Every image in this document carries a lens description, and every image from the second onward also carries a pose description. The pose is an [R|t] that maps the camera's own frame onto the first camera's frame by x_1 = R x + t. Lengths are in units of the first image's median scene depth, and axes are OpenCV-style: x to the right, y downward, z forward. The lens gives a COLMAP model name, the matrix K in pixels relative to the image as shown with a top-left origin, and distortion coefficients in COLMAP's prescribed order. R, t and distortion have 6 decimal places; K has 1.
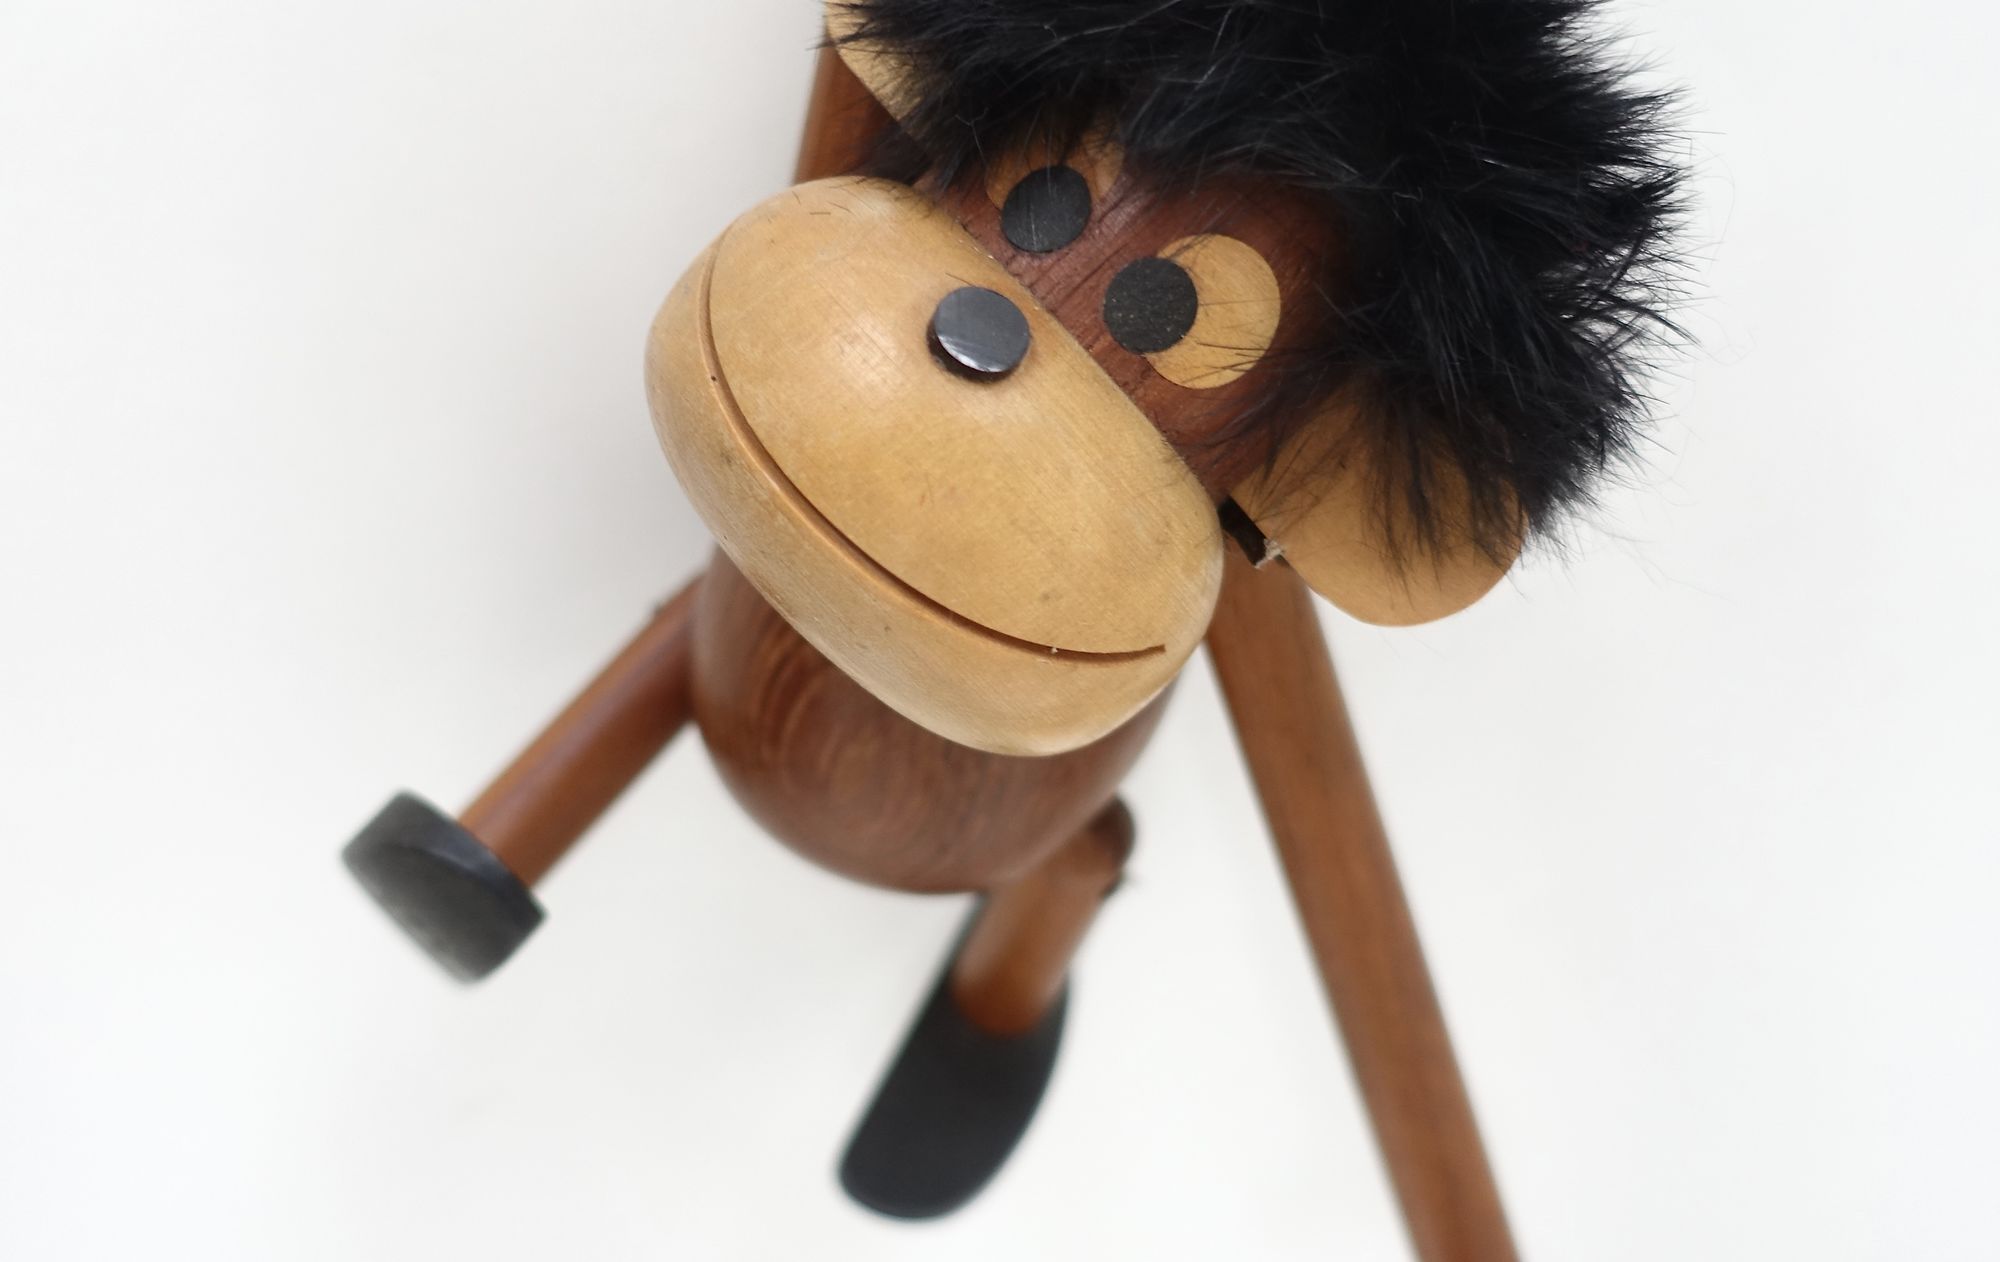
lens RADIAL K [[2030.0, 0, 1042.6], [0, 2030.0, 619.2], [0, 0, 1]] dist [0.006570, 0.000000]
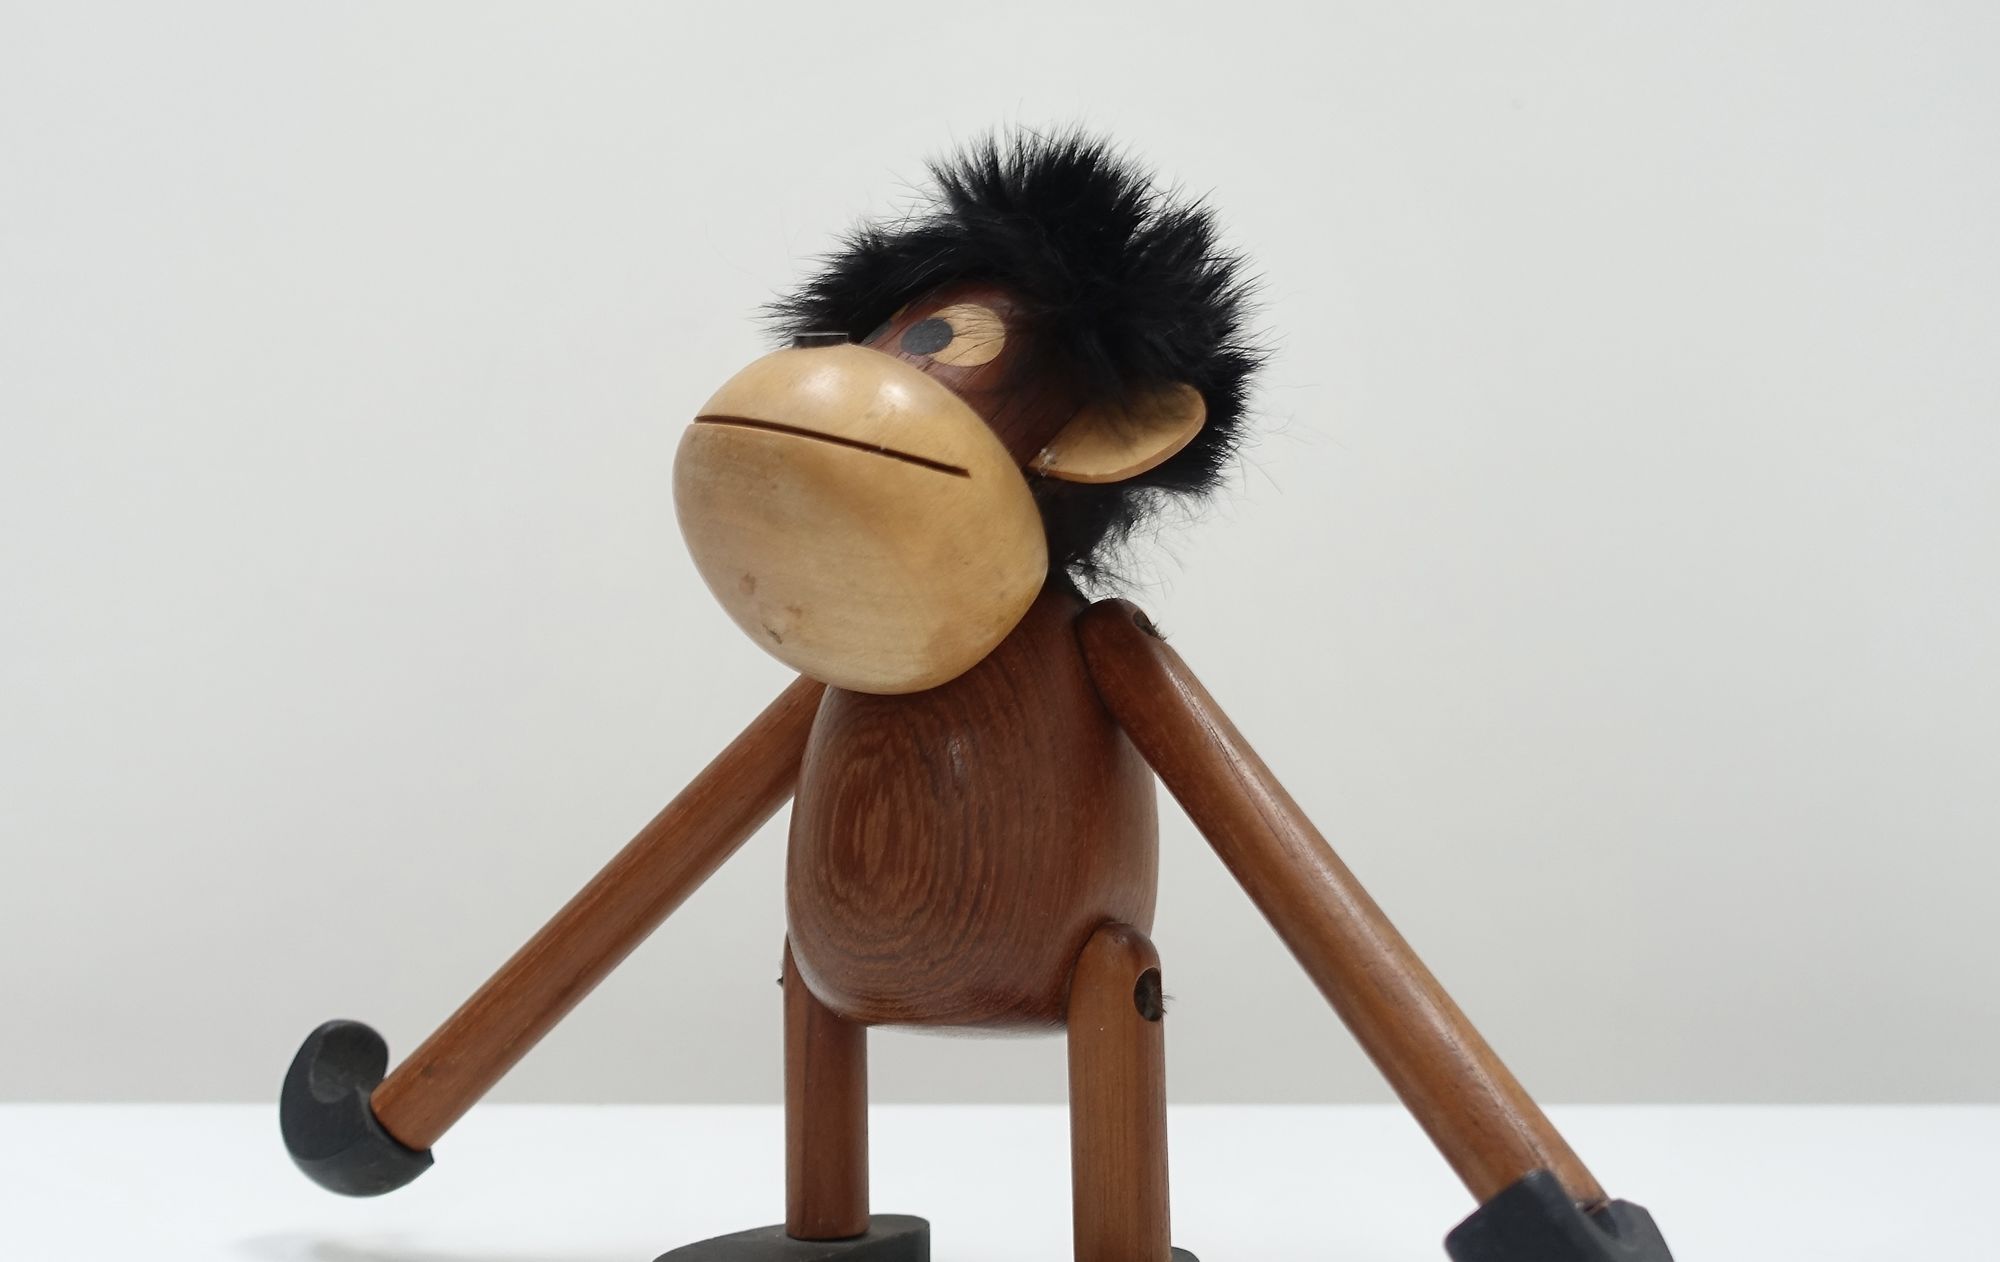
lens RADIAL K [[2030.0, 0, 1000.7], [0, 2030.0, 639.7], [0, 0, 1]] dist [0.006570, 0.000000]
pose [[0.943490, -0.310441, -0.115983, 0.235365], [0.098864, 0.597707, -0.795596, 1.406329], [0.316310, 0.739170, 0.594622, 0.169792]]
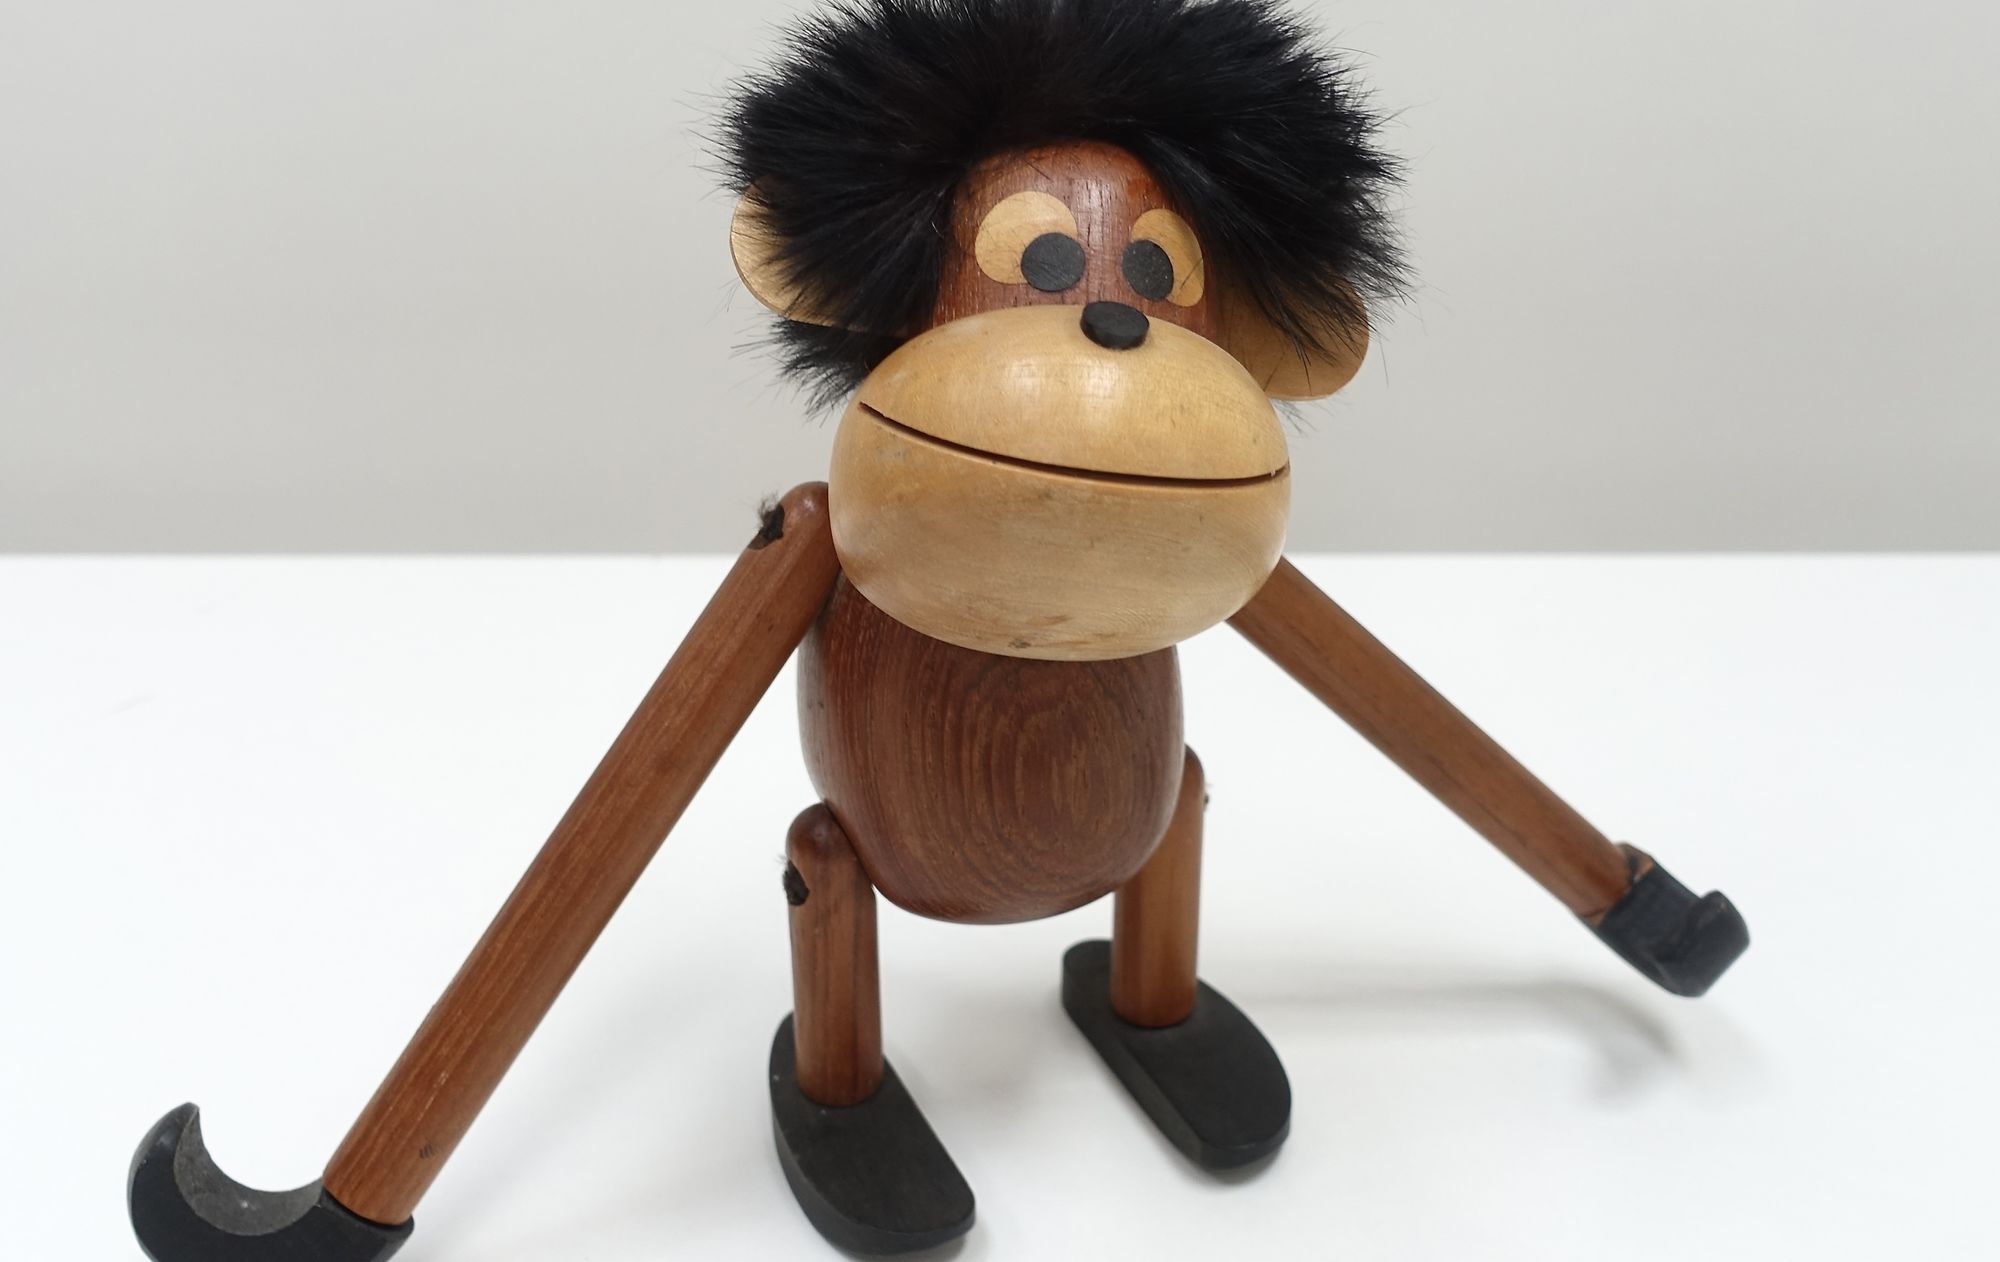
lens RADIAL K [[2030.0, 0, 1009.6], [0, 2030.0, 629.1], [0, 0, 1]] dist [0.006570, 0.000000]
pose [[0.665411, -0.595309, 0.450372, -0.836160], [0.674697, 0.737777, -0.021639, 0.002025], [-0.319392, 0.318264, 0.892579, -0.205041]]
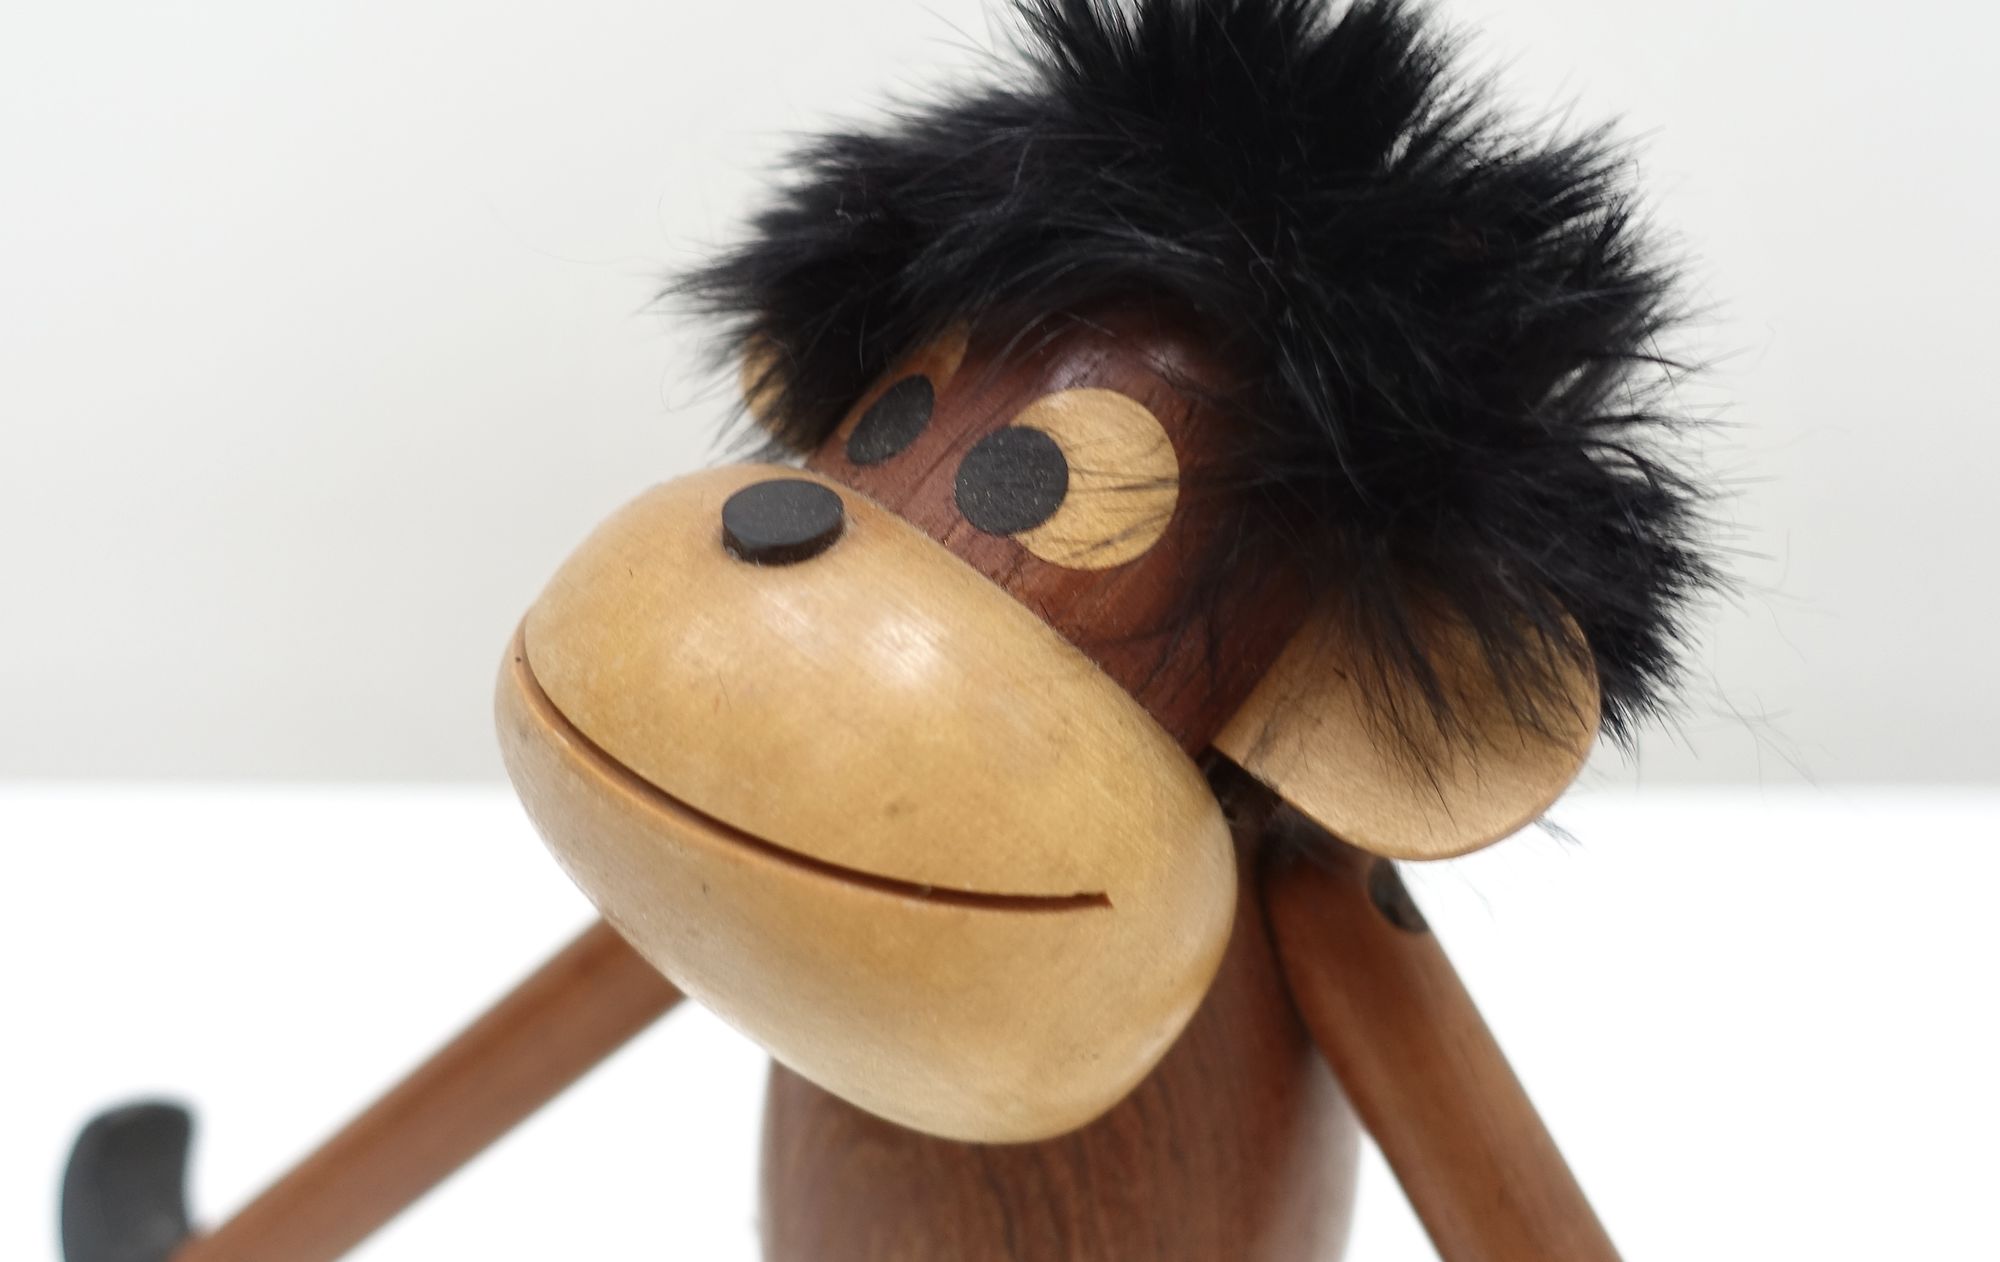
lens RADIAL K [[2030.0, 0, 1047.1], [0, 2030.0, 640.6], [0, 0, 1]] dist [0.006570, 0.000000]
pose [[0.954317, -0.217956, -0.204389, 0.221647], [0.103000, 0.882076, -0.459709, 0.283898], [0.280483, 0.417656, 0.864230, 0.318316]]
